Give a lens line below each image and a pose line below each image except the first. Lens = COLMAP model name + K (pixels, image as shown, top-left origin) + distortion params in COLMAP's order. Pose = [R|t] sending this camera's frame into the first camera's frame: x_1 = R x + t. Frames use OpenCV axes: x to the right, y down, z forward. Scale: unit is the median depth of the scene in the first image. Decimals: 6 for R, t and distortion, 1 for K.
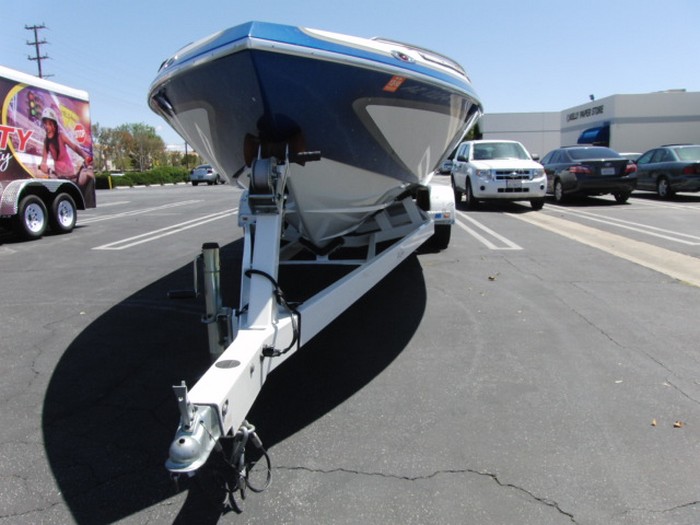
lens RADIAL K [[547.3, 0, 350.0], [0, 547.3, 262.5], [0, 0, 1]] dist [-0.158275, 0.131472]
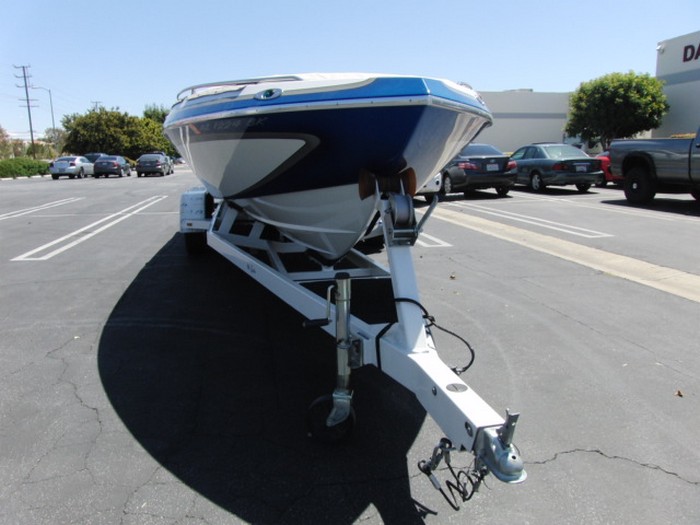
lens RADIAL K [[547.3, 0, 350.0], [0, 547.3, 262.5], [0, 0, 1]] dist [-0.158275, 0.131472]
pose [[0.967806, -0.039434, 0.248589, -0.113268], [0.034495, 0.999112, 0.024195, -0.018363], [-0.249322, -0.014841, 0.968307, -0.010009]]
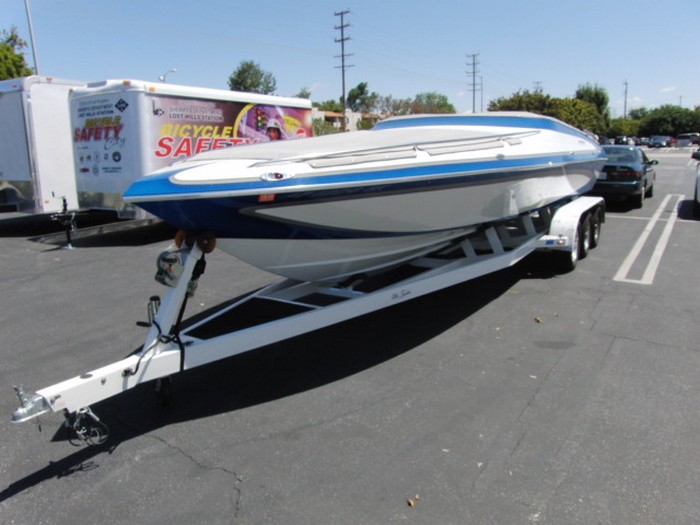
lens RADIAL K [[547.3, 0, 350.0], [0, 547.3, 262.5], [0, 0, 1]] dist [-0.158275, 0.131472]
pose [[0.862231, 0.106878, -0.495111, 0.235260], [-0.075563, 0.993688, 0.082912, -0.071409], [0.500847, -0.034077, 0.864865, -0.026940]]
